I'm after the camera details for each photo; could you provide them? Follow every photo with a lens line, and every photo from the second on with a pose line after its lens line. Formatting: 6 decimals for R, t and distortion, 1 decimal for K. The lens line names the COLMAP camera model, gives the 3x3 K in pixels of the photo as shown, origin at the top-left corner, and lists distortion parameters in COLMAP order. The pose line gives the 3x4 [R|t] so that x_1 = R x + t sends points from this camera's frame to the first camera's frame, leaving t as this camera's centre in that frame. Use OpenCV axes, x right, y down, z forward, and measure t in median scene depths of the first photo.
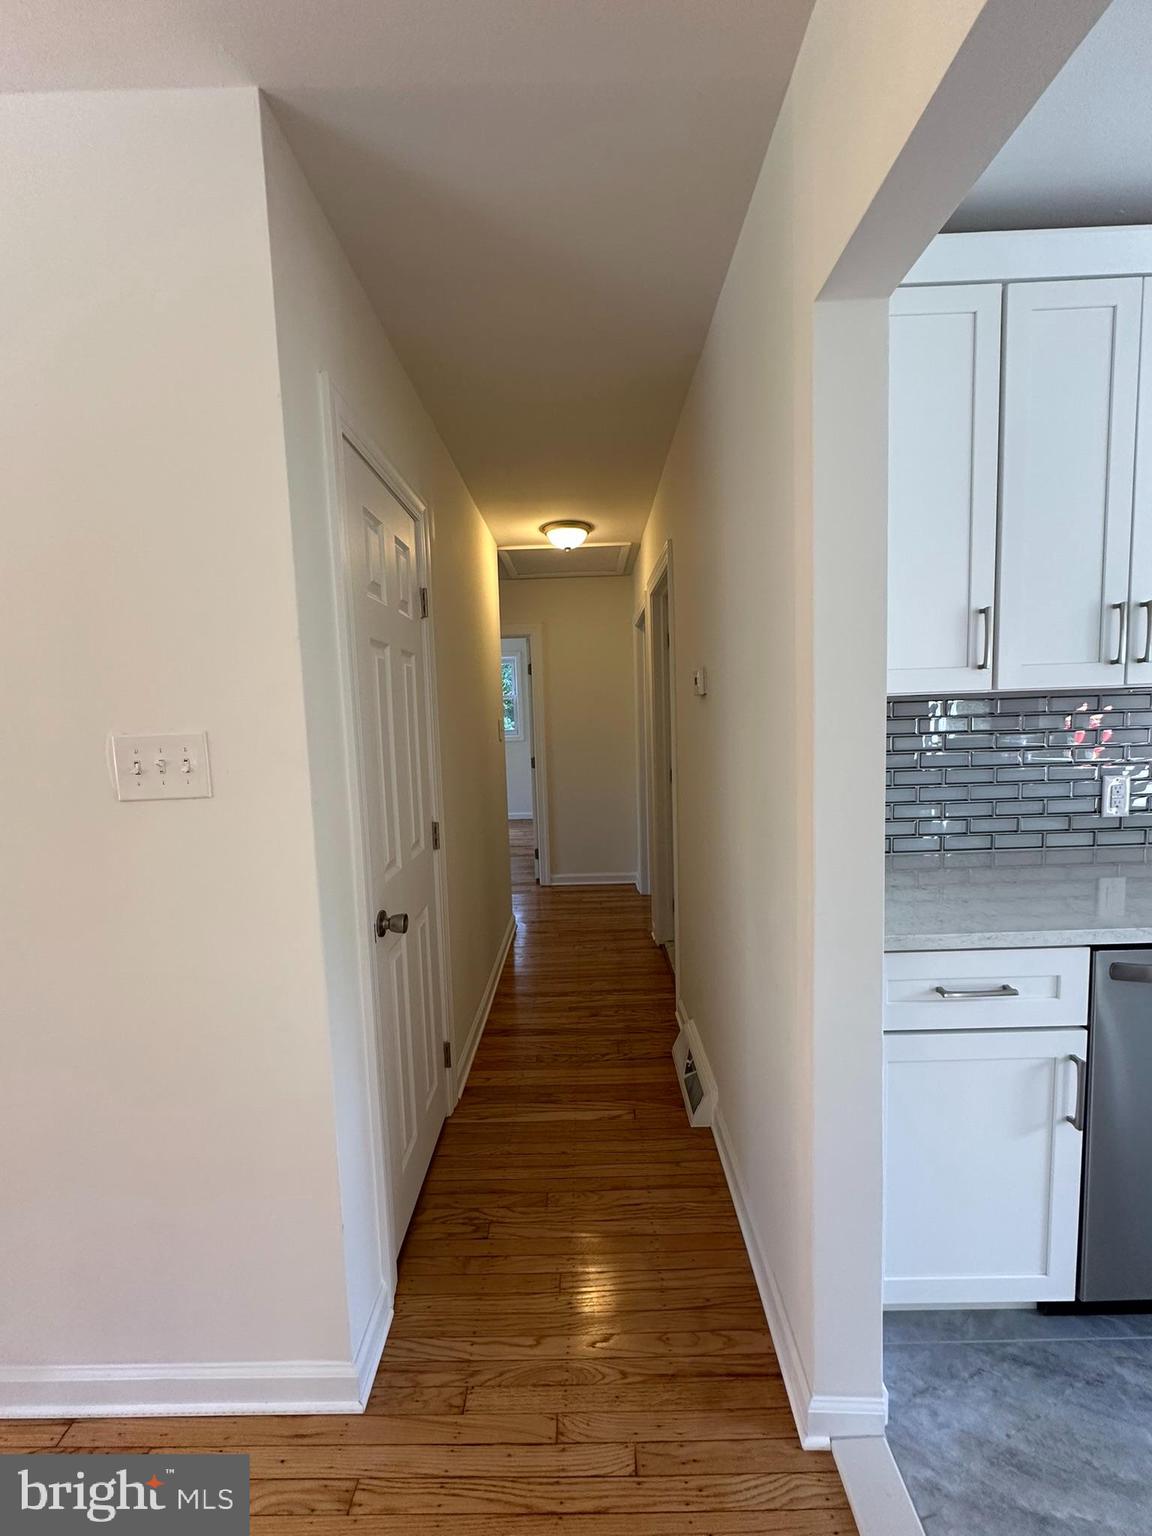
lens RADIAL K [[610.4, 0, 576.0], [0, 610.4, 768.0], [0, 0, 1]] dist [-0.004065, 0.000107]
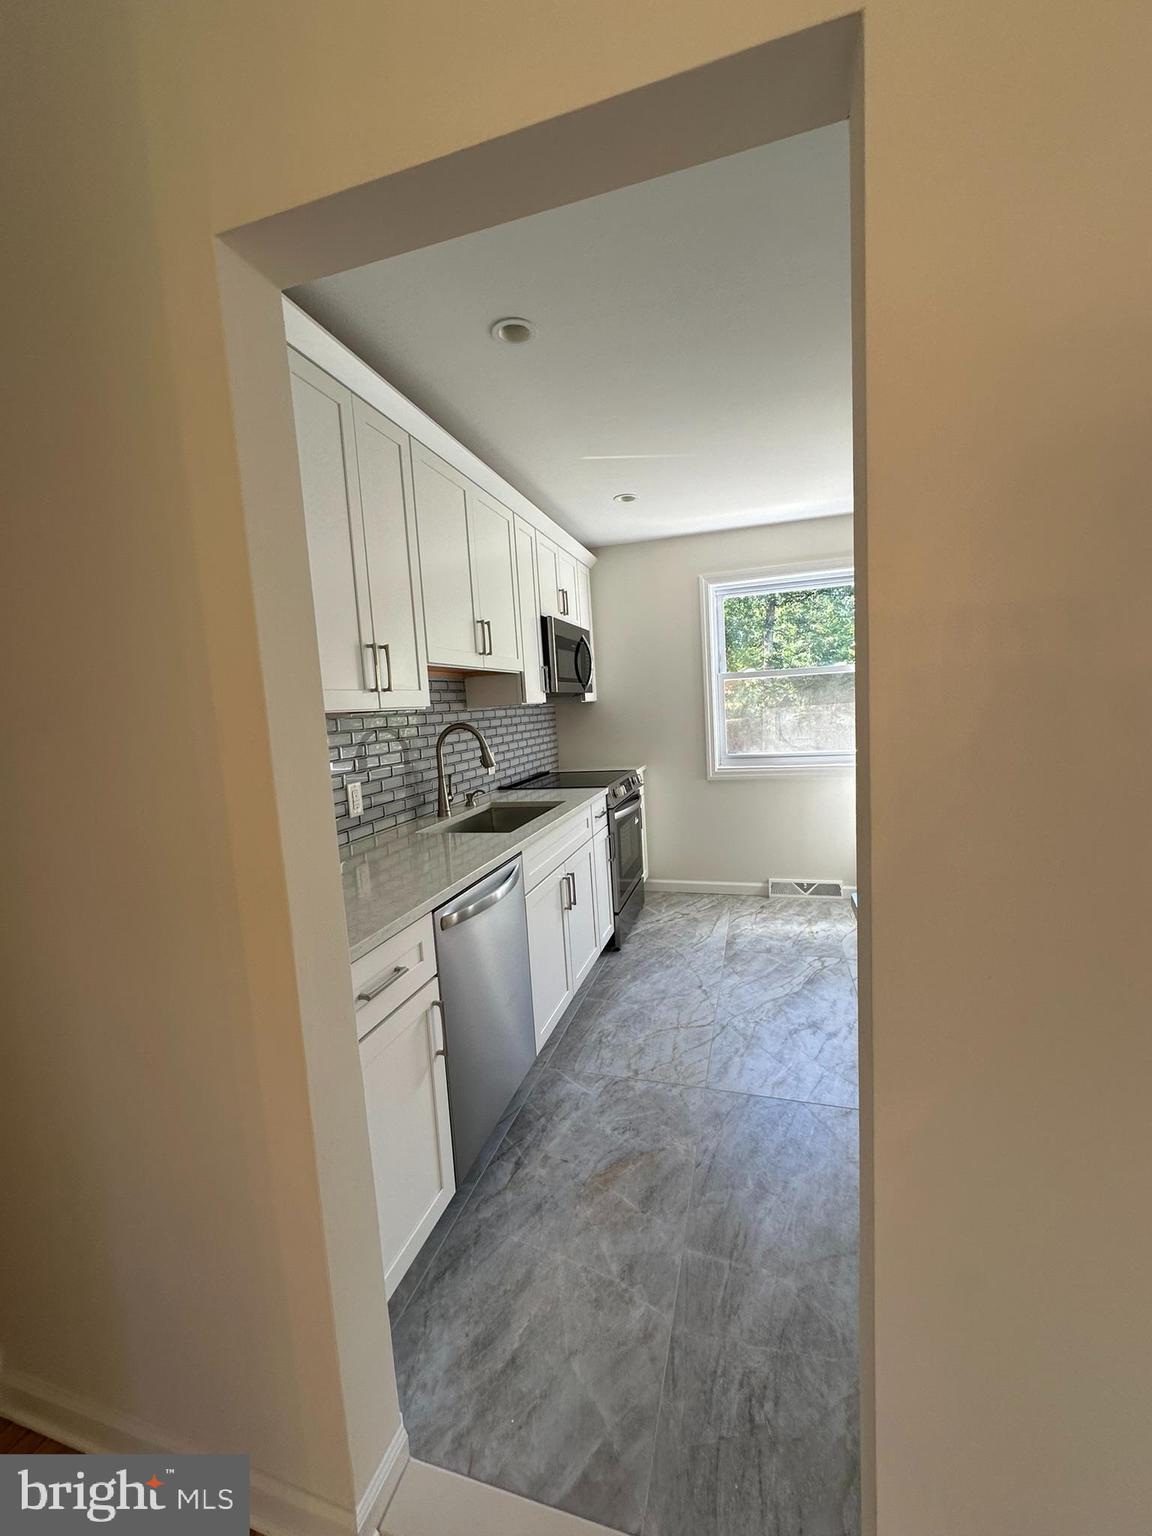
lens RADIAL K [[610.4, 0, 576.0], [0, 610.4, 768.0], [0, 0, 1]] dist [-0.004065, 0.000107]
pose [[0.275478, -0.081085, 0.957882, -0.258634], [0.137781, 0.989479, 0.044135, -0.015238], [-0.951382, 0.119820, 0.283751, 0.308780]]
